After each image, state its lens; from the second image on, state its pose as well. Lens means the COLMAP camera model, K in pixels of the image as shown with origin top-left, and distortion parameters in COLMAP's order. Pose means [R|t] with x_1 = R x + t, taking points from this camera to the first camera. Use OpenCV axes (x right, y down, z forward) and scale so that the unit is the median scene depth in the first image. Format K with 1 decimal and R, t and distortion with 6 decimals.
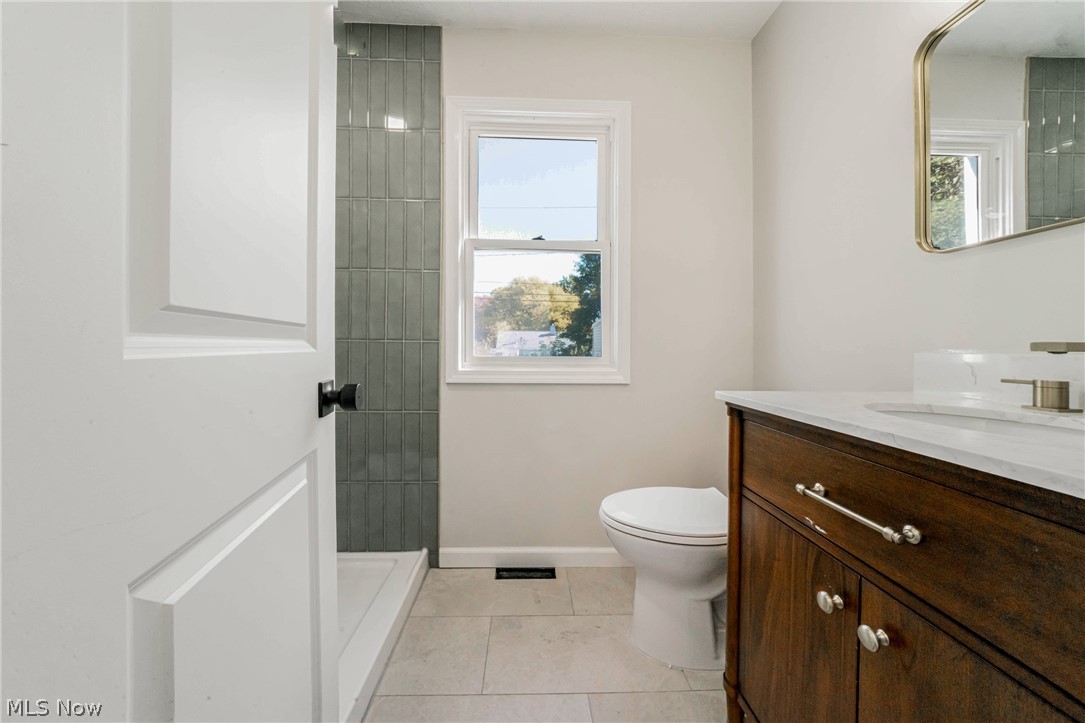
lens RADIAL K [[369.3, 0, 539.2], [0, 369.3, 353.3], [0, 0, 1]] dist [0.000409, 0.000159]
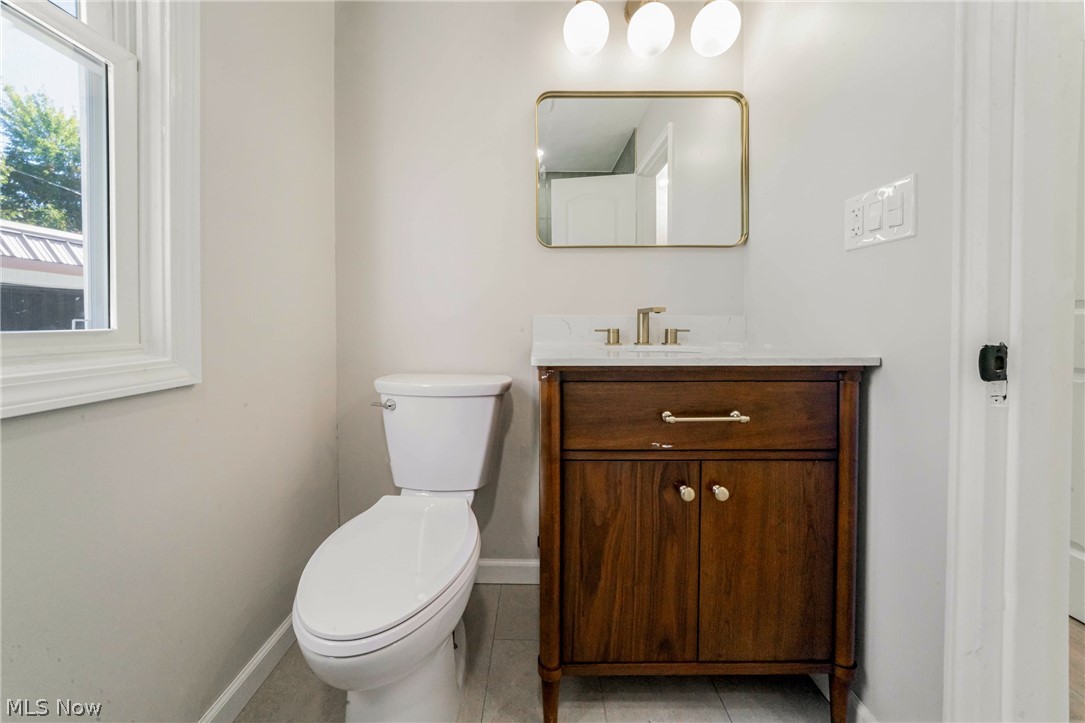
lens RADIAL K [[378.2, 0, 539.8], [0, 378.2, 323.8], [0, 0, 1]] dist [-0.001151, -0.000076]
pose [[0.031075, -0.014836, 0.999407, -0.550798], [0.017521, 0.999744, 0.014296, 0.014645], [-0.999363, 0.017067, 0.031327, 1.313485]]
